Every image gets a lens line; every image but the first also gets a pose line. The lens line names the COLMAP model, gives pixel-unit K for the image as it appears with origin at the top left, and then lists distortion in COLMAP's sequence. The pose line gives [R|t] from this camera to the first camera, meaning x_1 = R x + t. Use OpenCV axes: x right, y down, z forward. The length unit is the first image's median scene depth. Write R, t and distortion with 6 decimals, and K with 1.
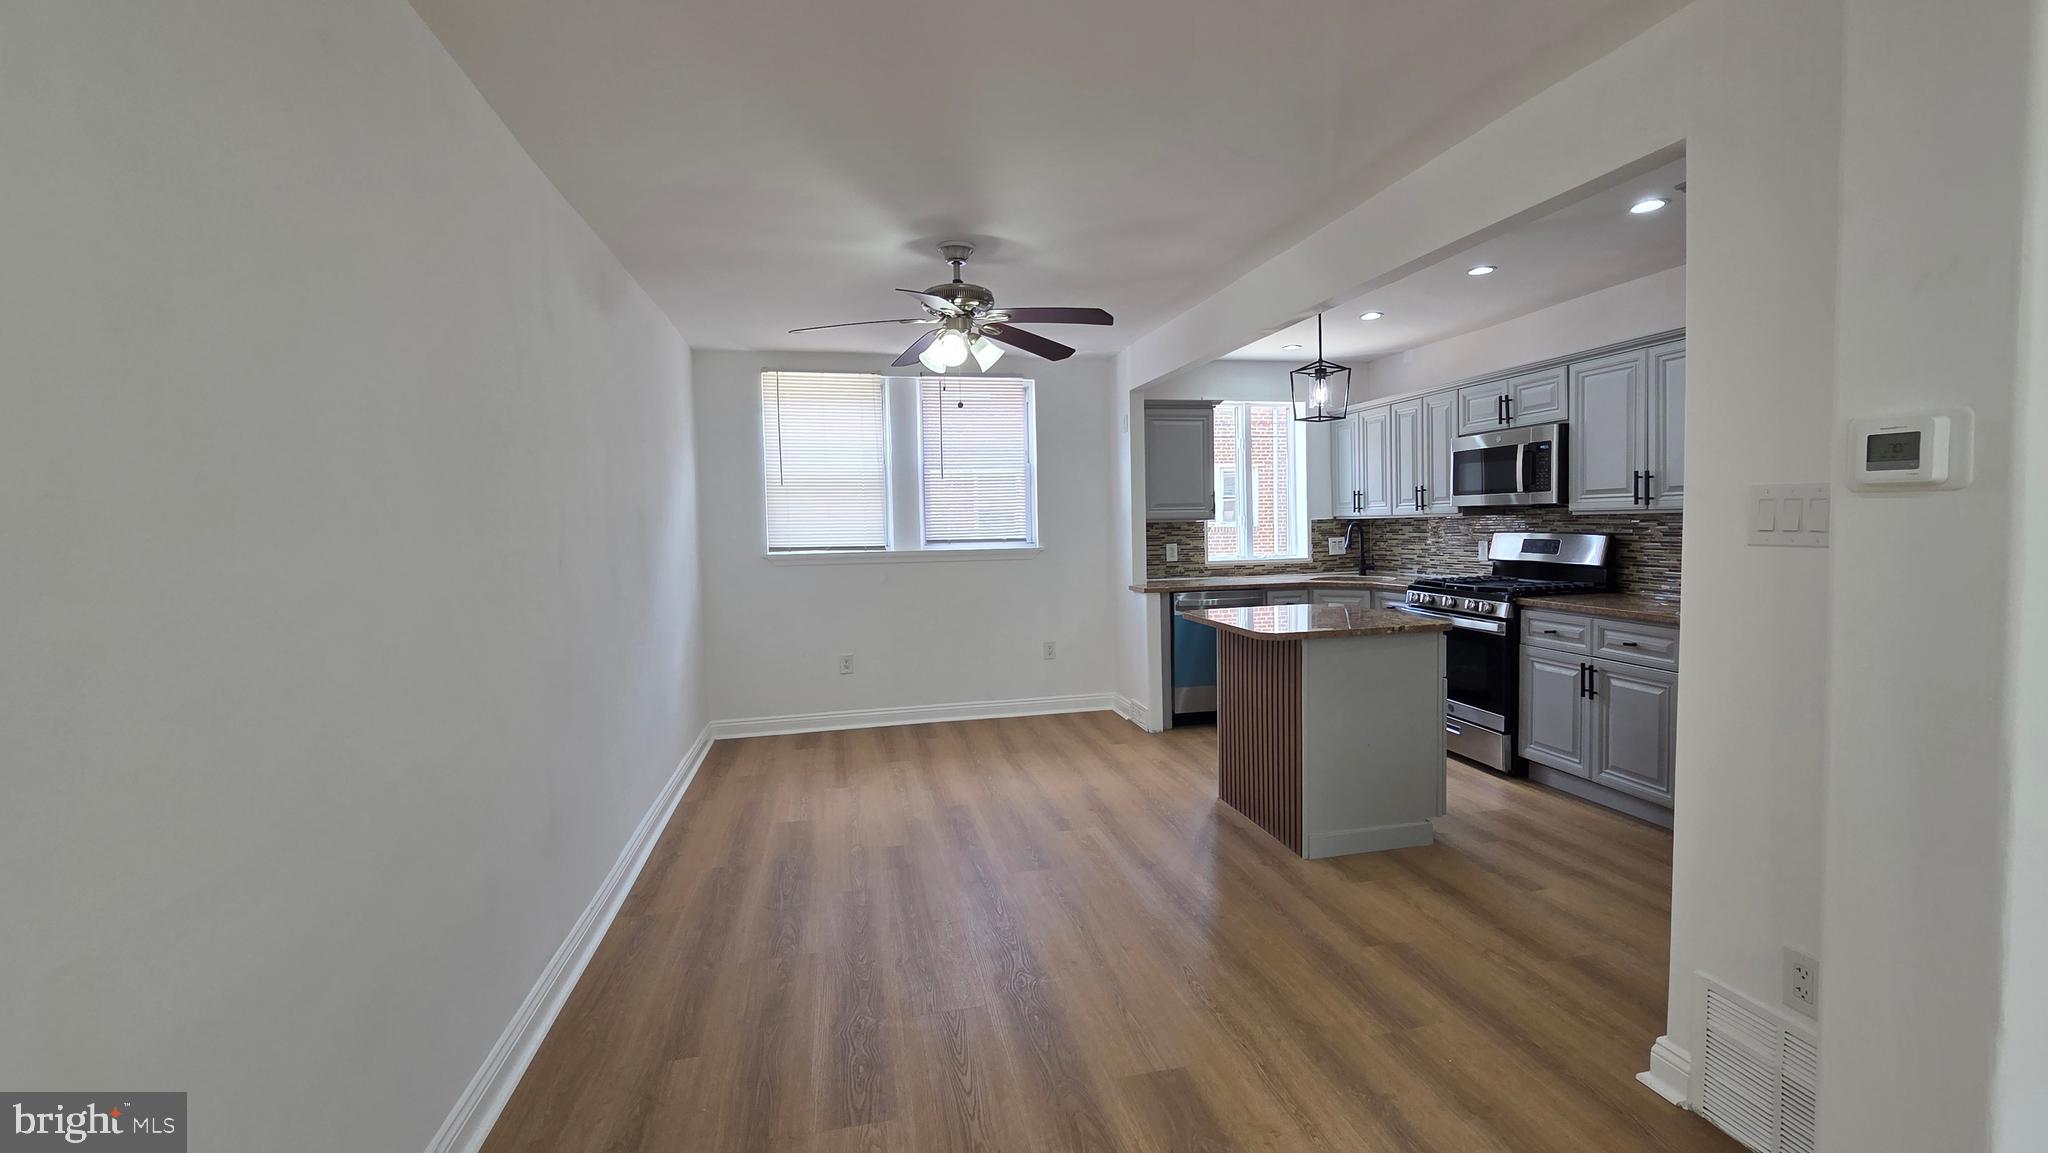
lens RADIAL K [[840.3, 0, 1036.5], [0, 840.3, 559.3], [0, 0, 1]] dist [0.001877, -0.000194]
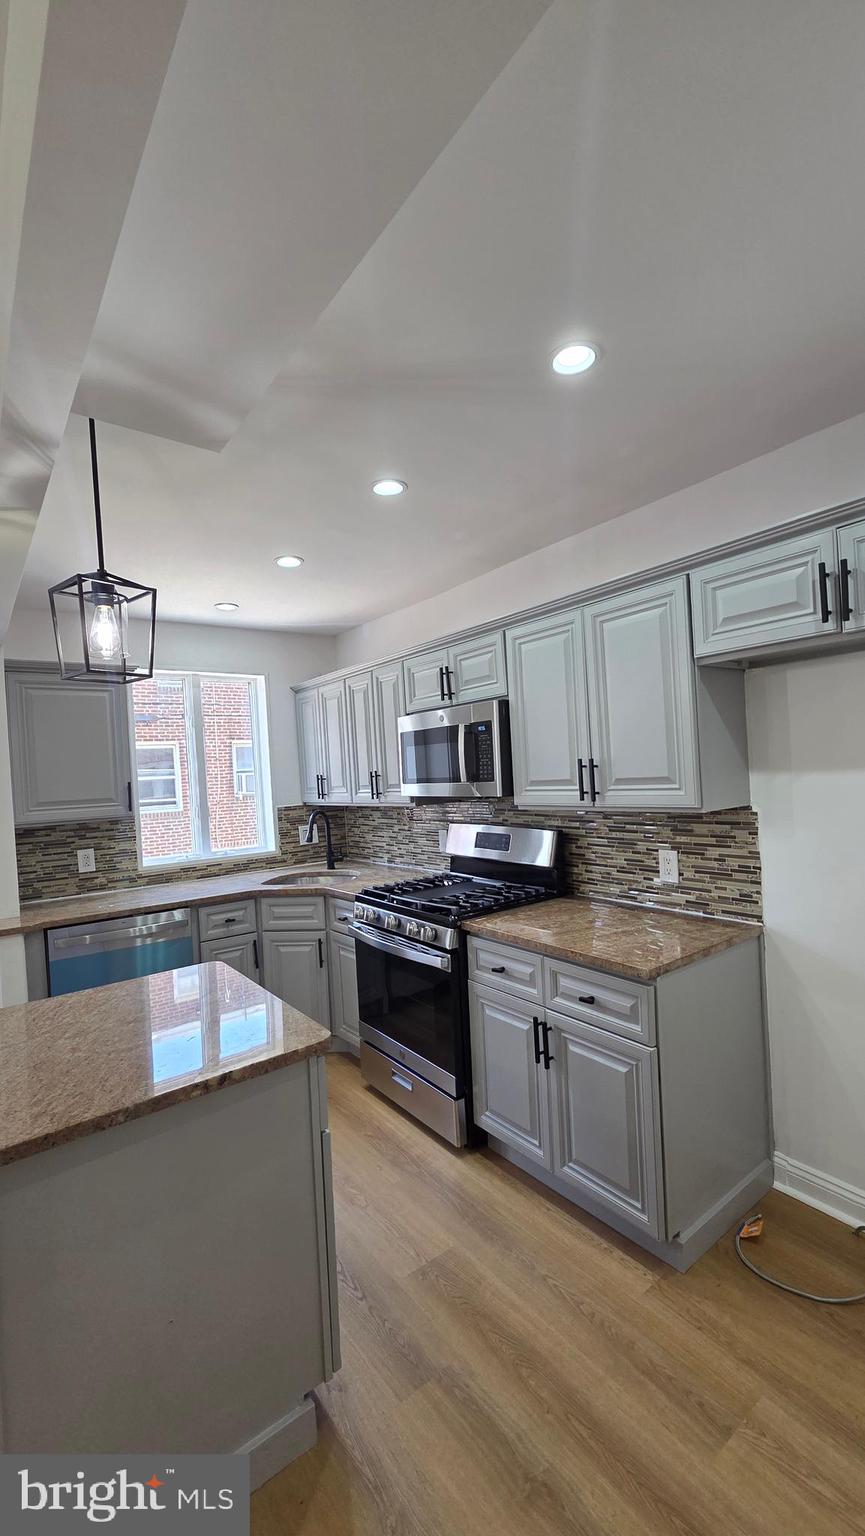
lens RADIAL K [[630.2, 0, 455.6], [0, 630.2, 784.4], [0, 0, 1]] dist [0.001877, -0.000194]
pose [[0.907794, -0.032236, 0.418177, 0.257536], [0.049009, 0.998365, -0.029430, -0.050049], [-0.416544, 0.047211, 0.907889, 0.367883]]
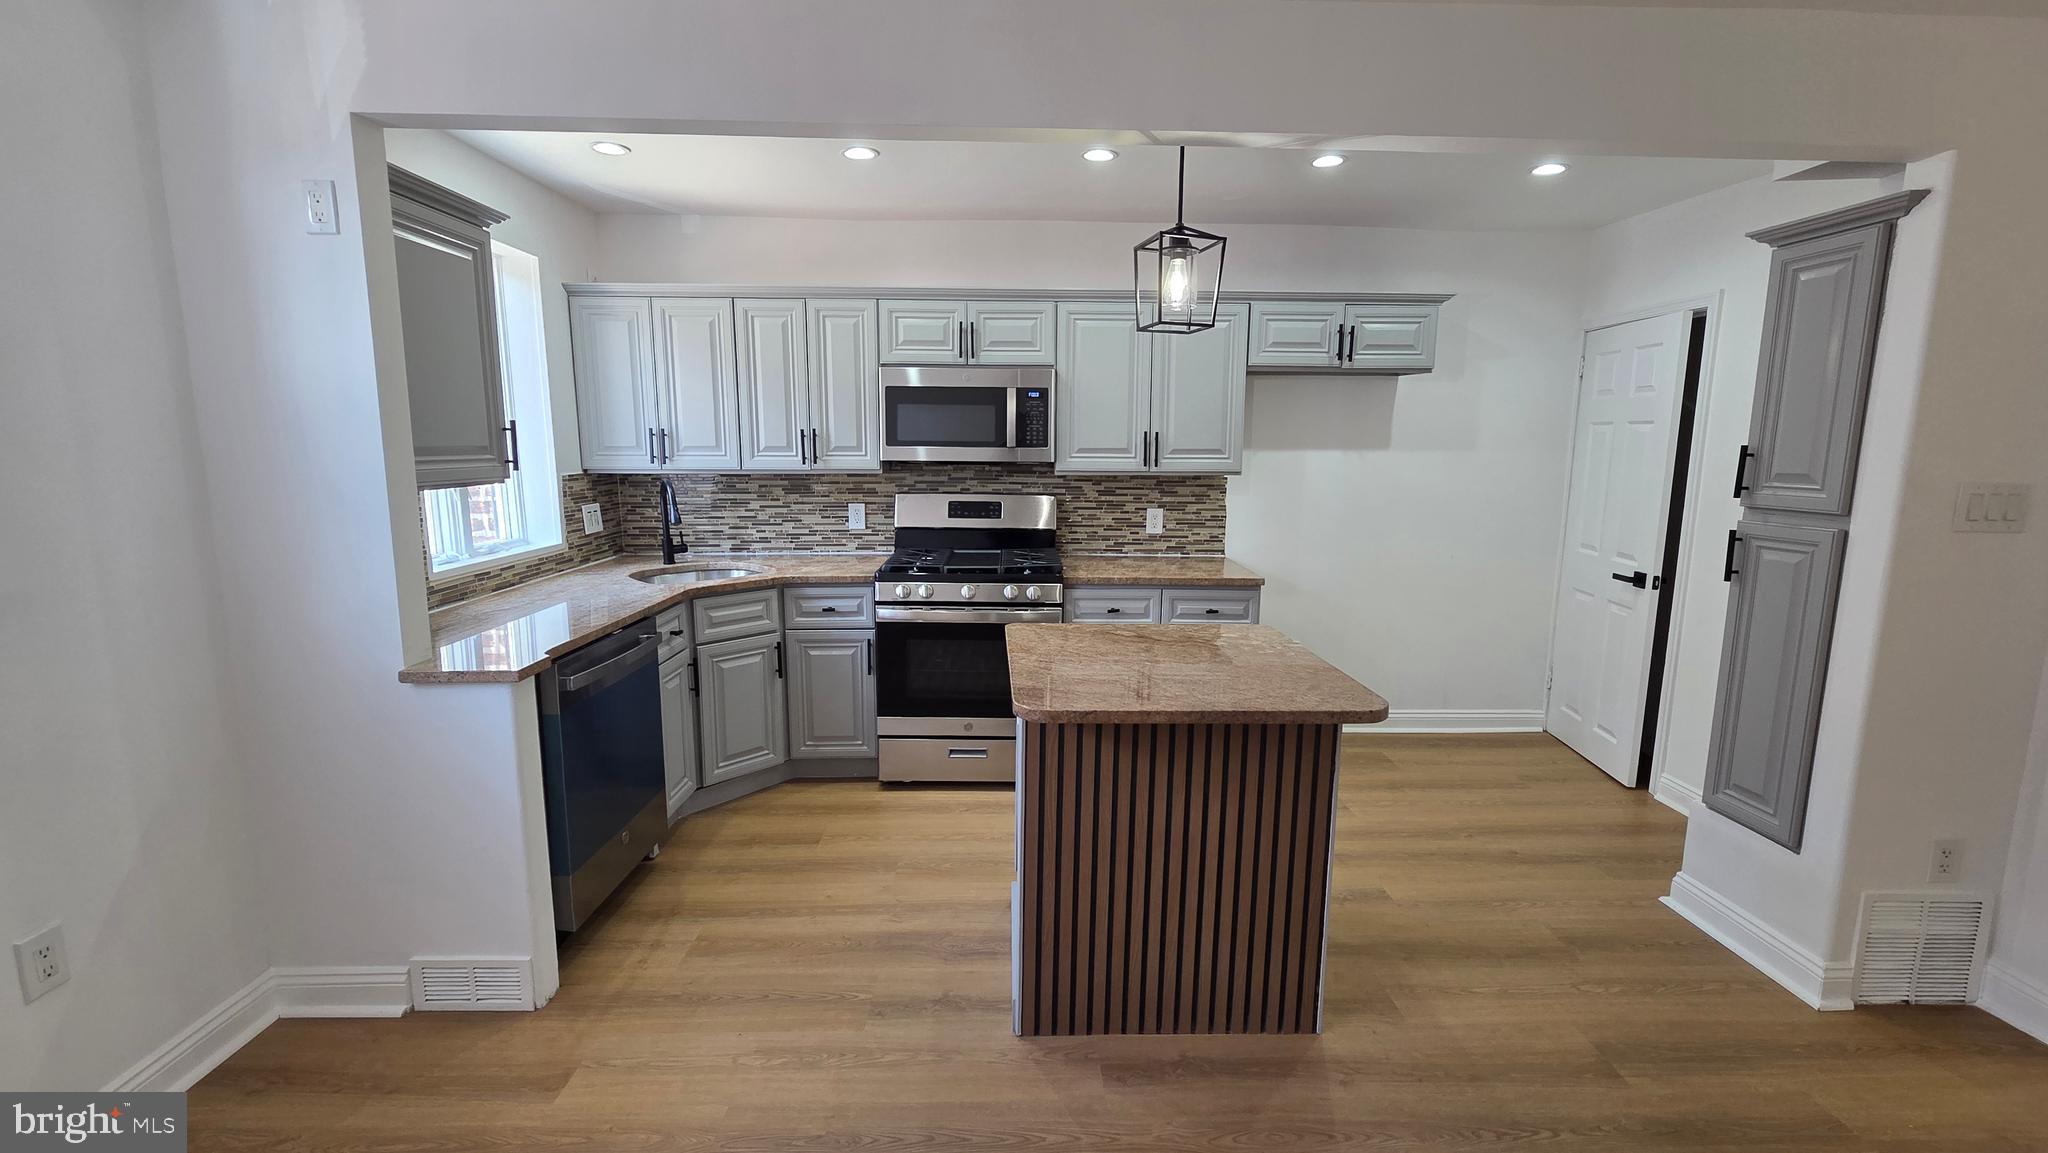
lens RADIAL K [[840.3, 0, 1035.5], [0, 840.3, 562.6], [0, 0, 1]] dist [0.001877, -0.000194]
pose [[0.199596, -0.117986, 0.972749, -0.192049], [0.032554, 0.992975, 0.113760, -0.050141], [-0.979337, 0.008961, 0.202035, 0.675485]]
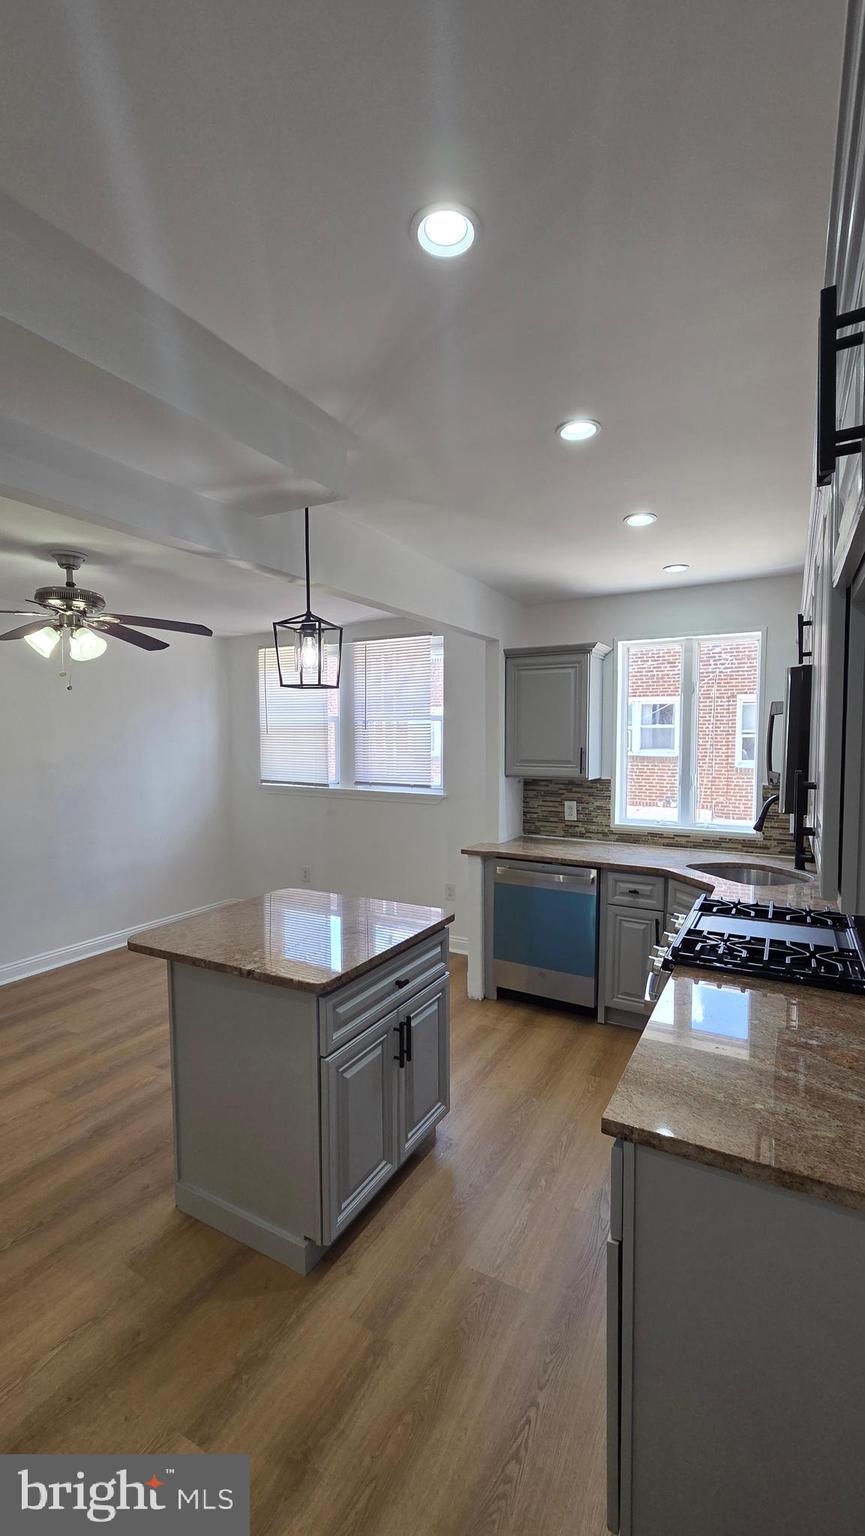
lens RADIAL K [[630.2, 0, 439.4], [0, 630.2, 778.8], [0, 0, 1]] dist [0.001877, -0.000194]
pose [[0.740975, 0.065996, -0.668282, 0.577614], [-0.045619, 0.997807, 0.047956, -0.078205], [0.669981, -0.005048, 0.742361, 0.438831]]
